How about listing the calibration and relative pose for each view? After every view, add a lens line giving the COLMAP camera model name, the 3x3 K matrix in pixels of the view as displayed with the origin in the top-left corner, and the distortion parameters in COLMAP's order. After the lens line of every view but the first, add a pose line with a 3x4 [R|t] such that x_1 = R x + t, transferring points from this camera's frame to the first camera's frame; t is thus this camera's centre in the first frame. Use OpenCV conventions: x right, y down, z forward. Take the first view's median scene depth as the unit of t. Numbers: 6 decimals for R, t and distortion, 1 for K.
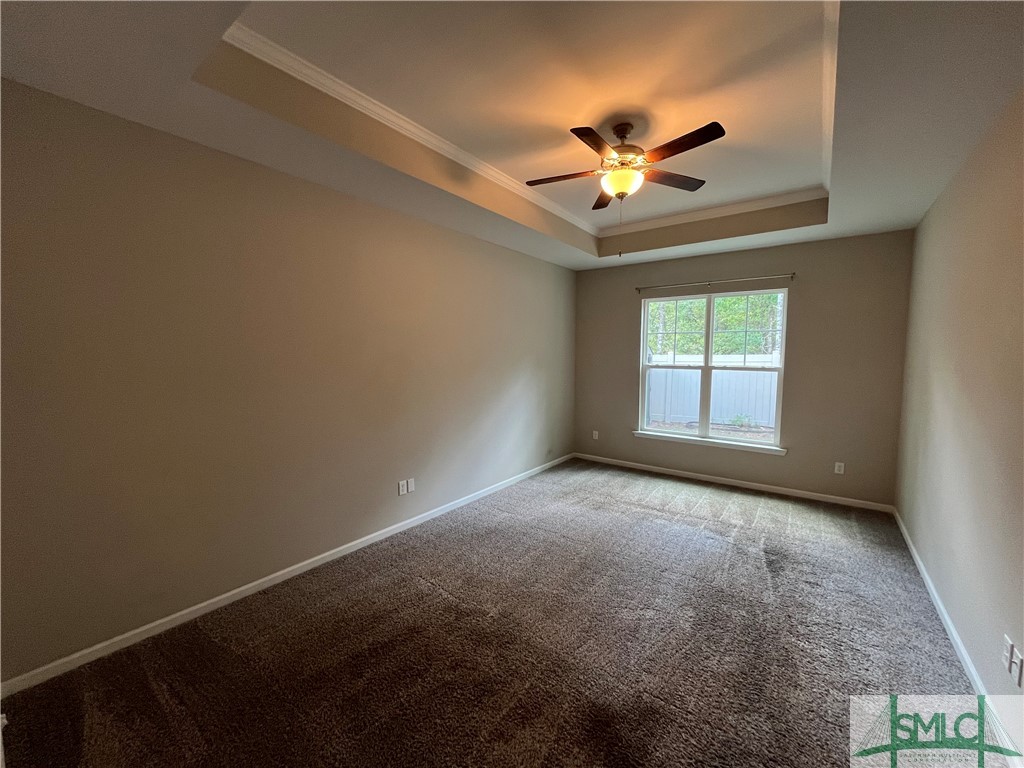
lens RADIAL K [[412.1, 0, 511.8], [0, 412.1, 382.1], [0, 0, 1]] dist [-0.002587, 0.000444]
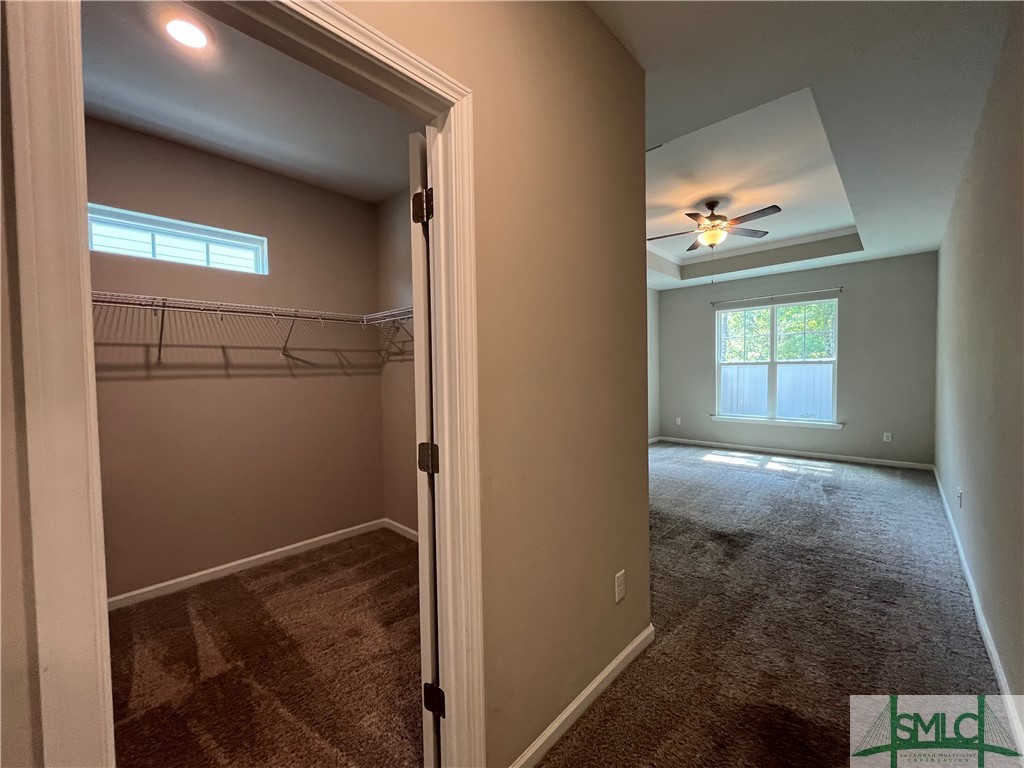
lens RADIAL K [[412.1, 0, 512.7], [0, 412.1, 379.7], [0, 0, 1]] dist [-0.002587, 0.000444]
pose [[0.993139, -0.013327, -0.116179, -0.283087], [0.007630, 0.998753, -0.049348, 0.119224], [0.116691, 0.048123, 0.992002, -0.564433]]
